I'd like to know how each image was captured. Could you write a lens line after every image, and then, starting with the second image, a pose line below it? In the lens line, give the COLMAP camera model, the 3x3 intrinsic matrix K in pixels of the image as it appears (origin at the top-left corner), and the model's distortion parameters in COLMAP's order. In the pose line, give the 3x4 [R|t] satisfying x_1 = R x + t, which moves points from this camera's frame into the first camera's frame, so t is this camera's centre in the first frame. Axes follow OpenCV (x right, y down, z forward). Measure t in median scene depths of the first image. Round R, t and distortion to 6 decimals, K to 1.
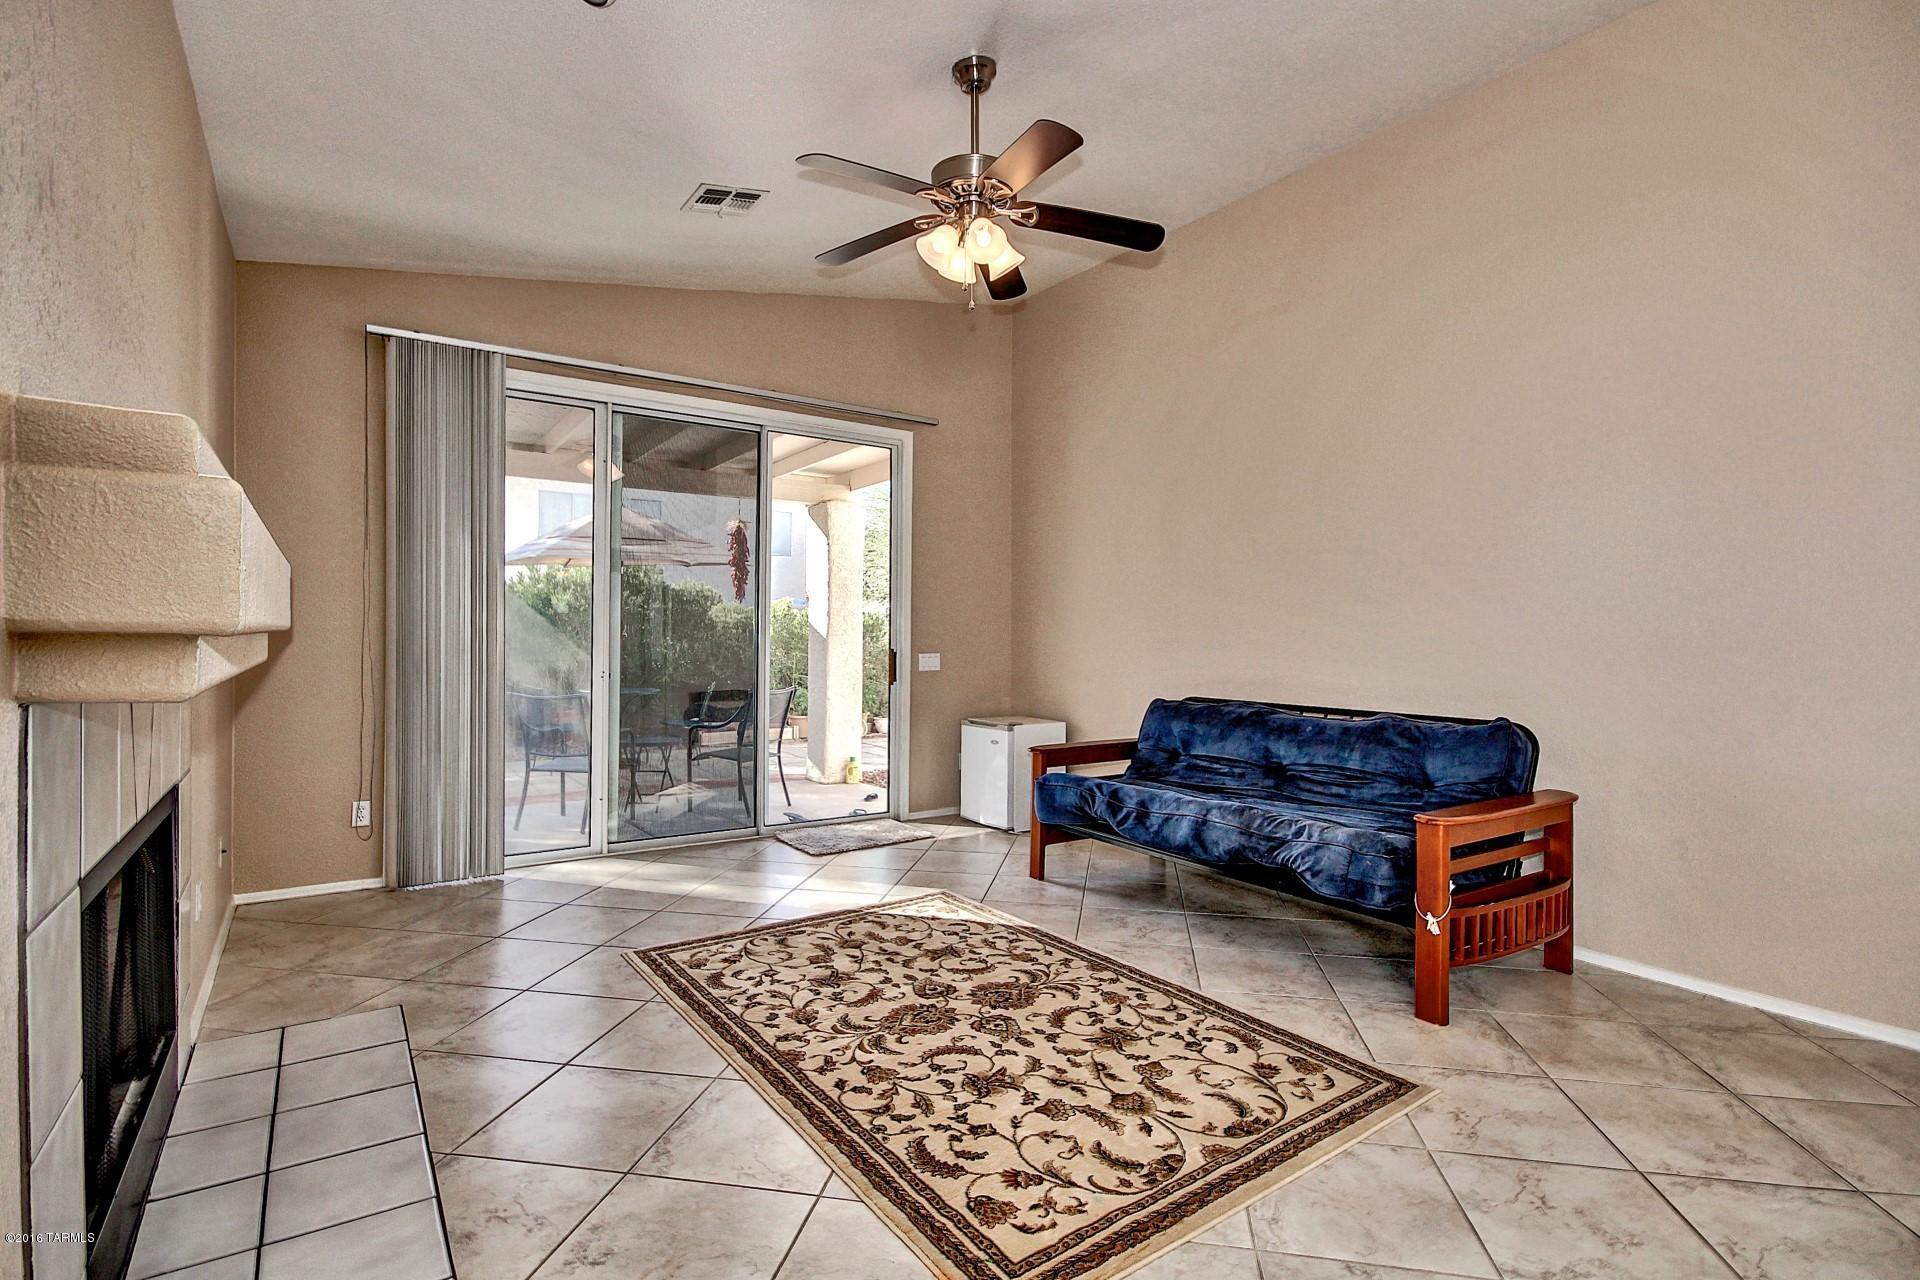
lens RADIAL K [[899.2, 0, 950.3], [0, 899.2, 652.5], [0, 0, 1]] dist [0.011435, -0.002599]
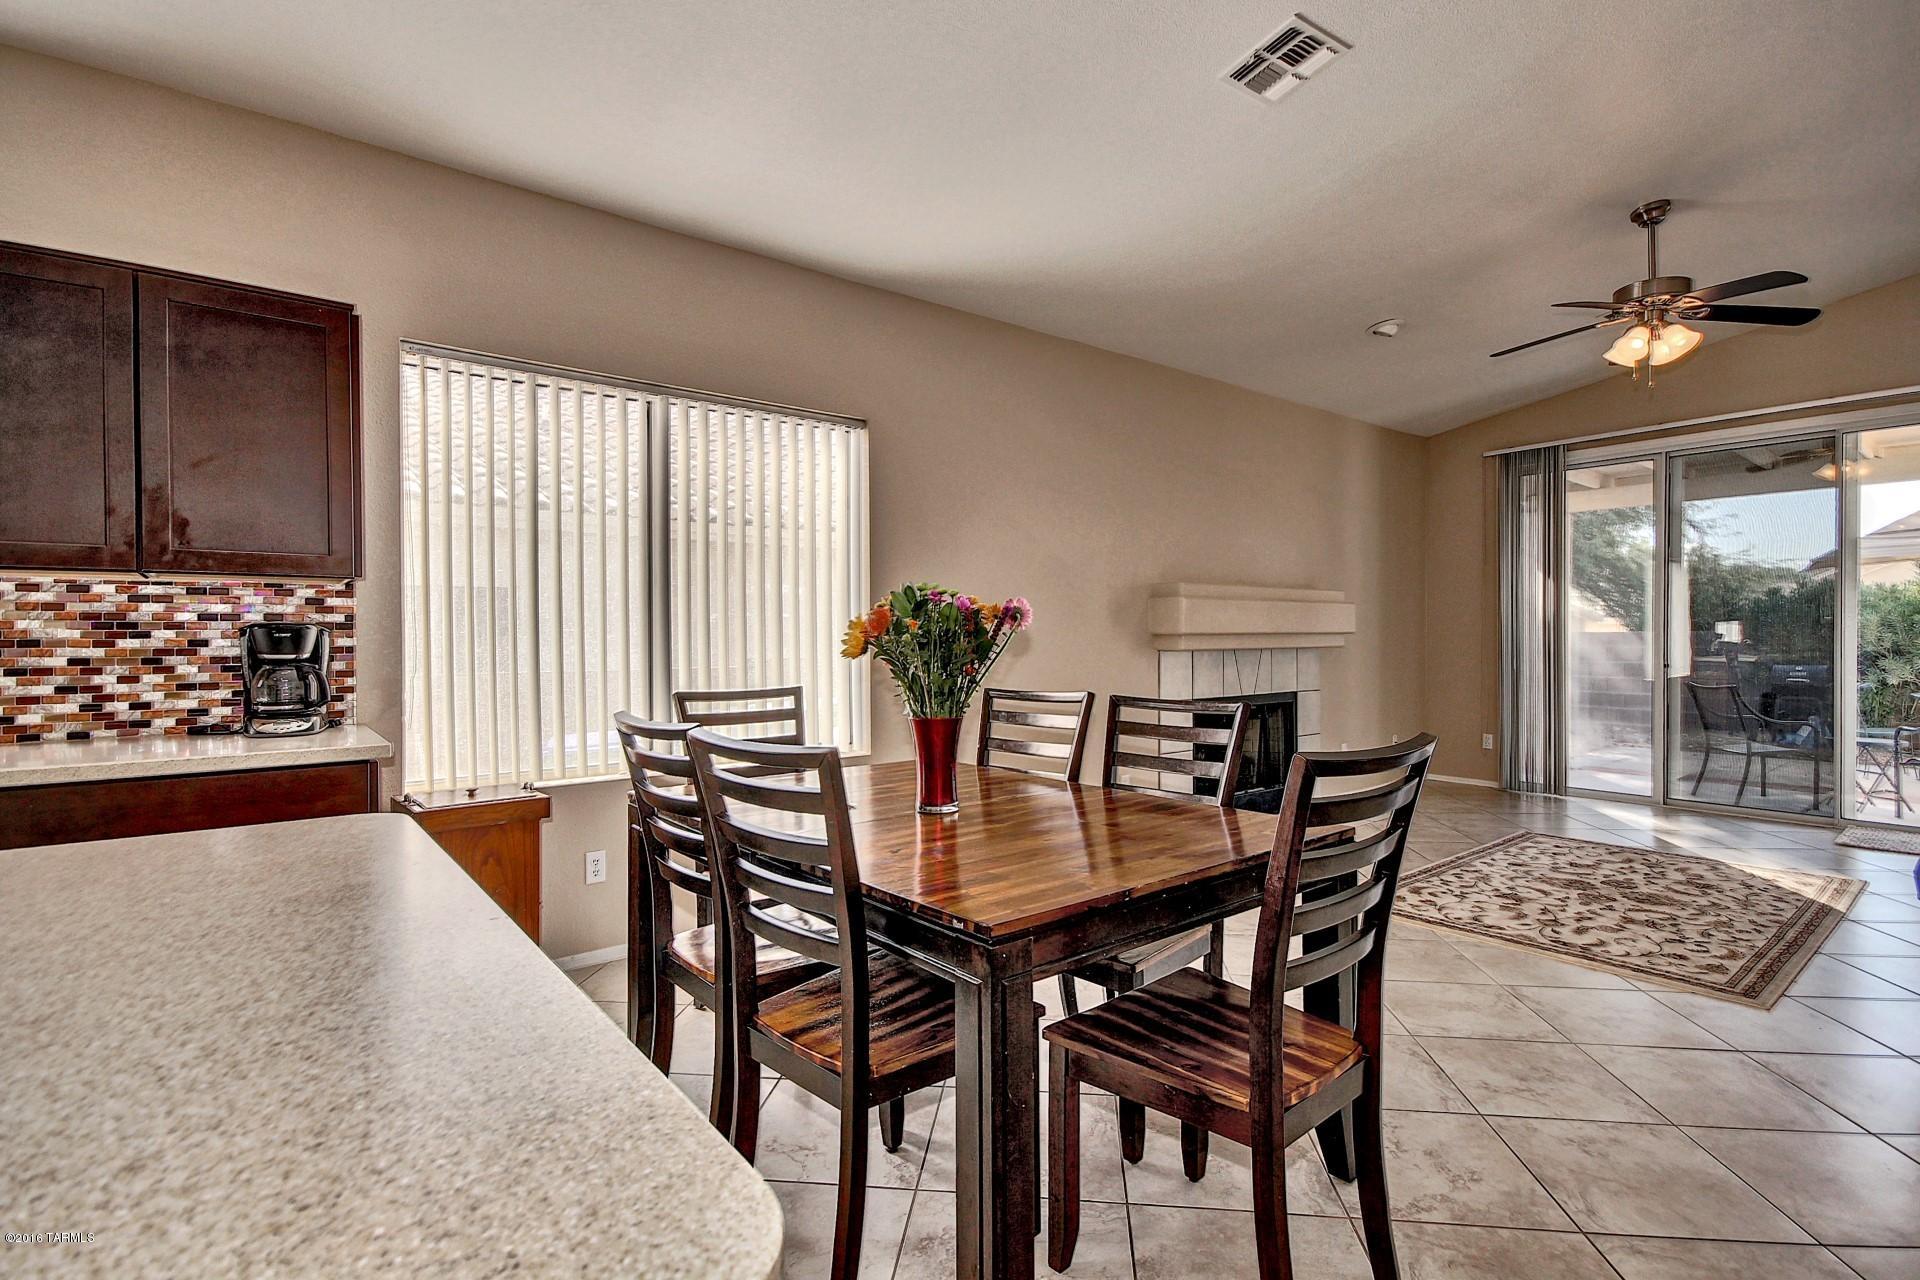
lens RADIAL K [[899.2, 0, 964.7], [0, 899.2, 640.6], [0, 0, 1]] dist [0.011435, -0.002599]
pose [[0.062039, -0.003614, -0.998067, 1.623572], [-0.014196, 0.999889, -0.004503, 0.020450], [0.997973, 0.014448, 0.061981, -0.131123]]
